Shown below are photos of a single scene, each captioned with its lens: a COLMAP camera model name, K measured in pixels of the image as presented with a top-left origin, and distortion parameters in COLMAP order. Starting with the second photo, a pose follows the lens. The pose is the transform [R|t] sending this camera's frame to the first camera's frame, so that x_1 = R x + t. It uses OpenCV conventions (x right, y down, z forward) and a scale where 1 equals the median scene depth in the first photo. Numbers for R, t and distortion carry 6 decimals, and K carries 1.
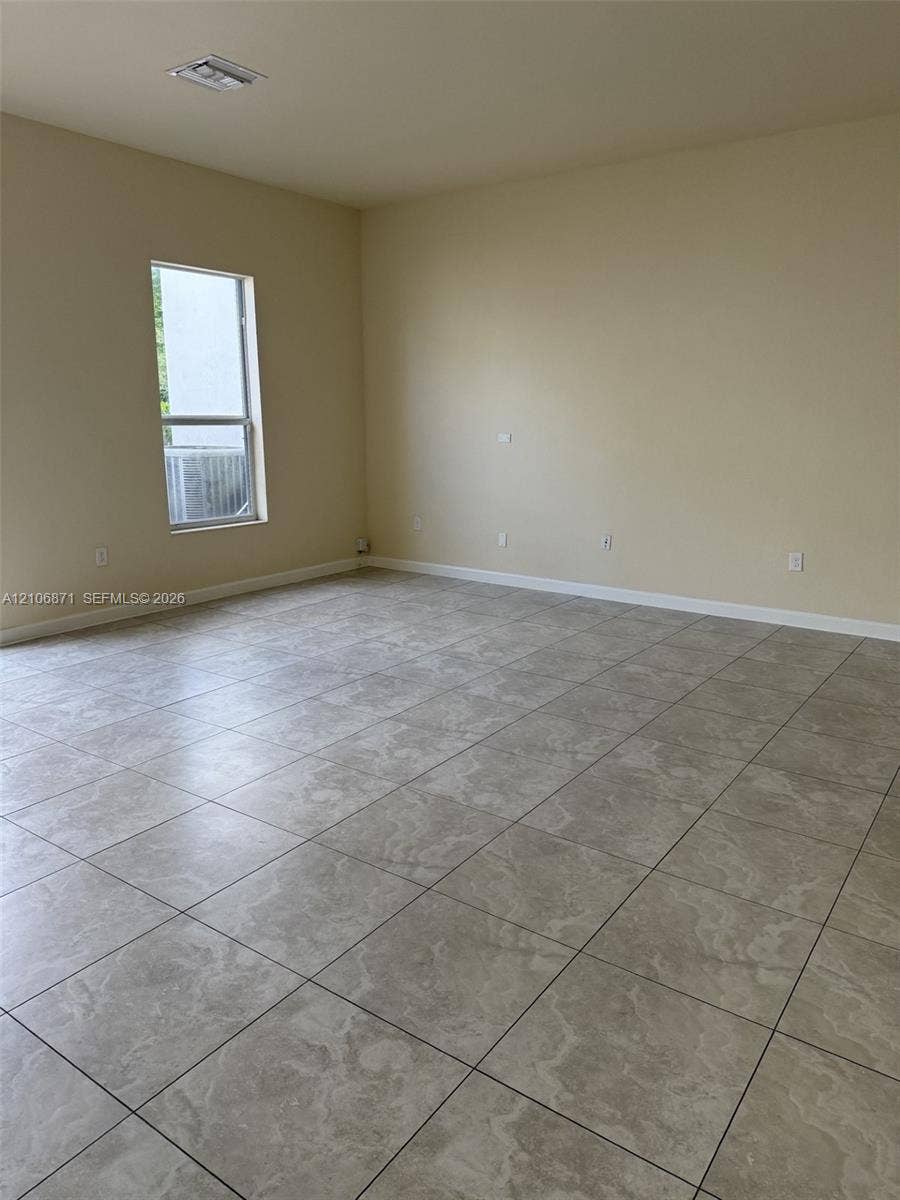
lens RADIAL K [[844.3, 0, 450.0], [0, 844.3, 600.0], [0, 0, 1]] dist [0.132800, -0.182504]
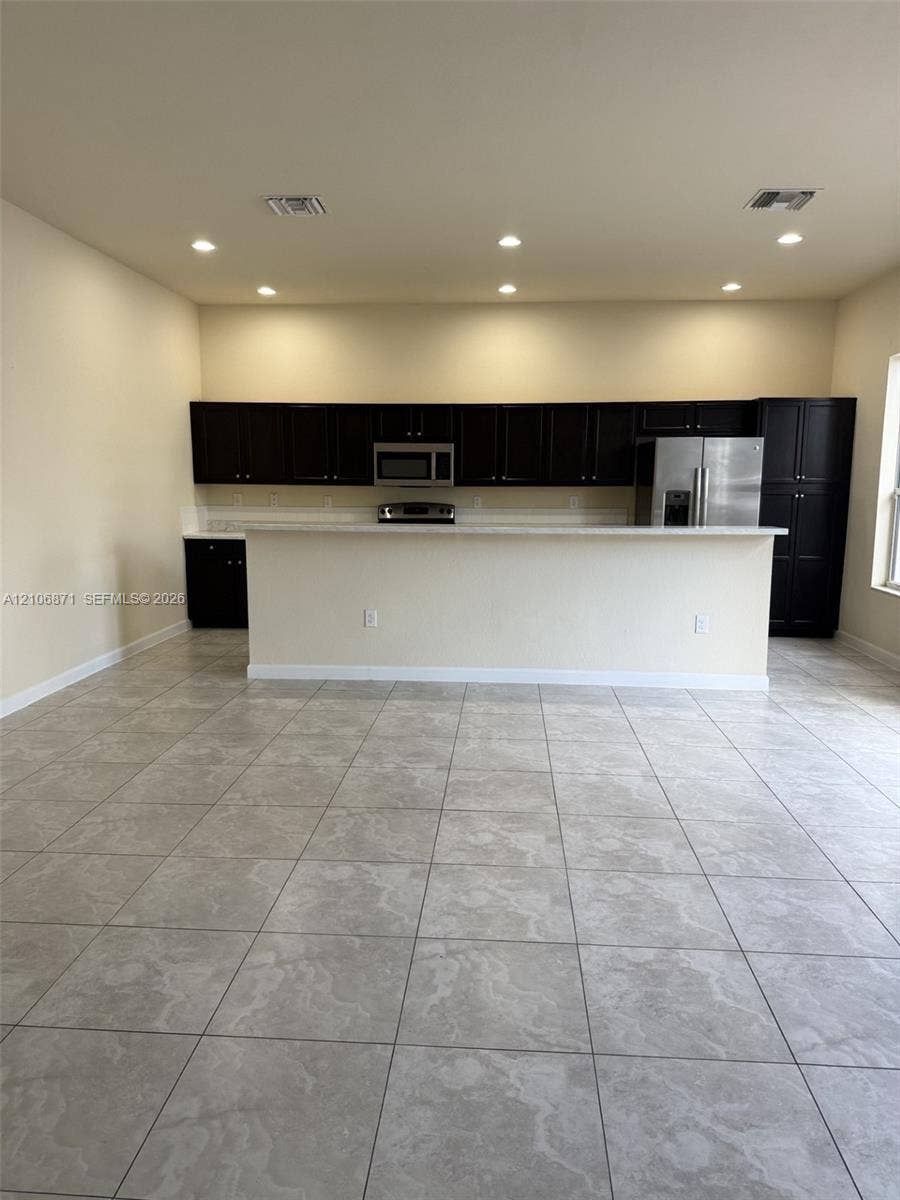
lens RADIAL K [[844.3, 0, 450.0], [0, 844.3, 600.0], [0, 0, 1]] dist [0.132800, -0.182504]
pose [[-0.853758, 0.075719, -0.515135, 0.508640], [-0.117100, 0.936099, 0.331671, -0.488953], [0.507331, 0.343489, -0.790336, 2.093603]]
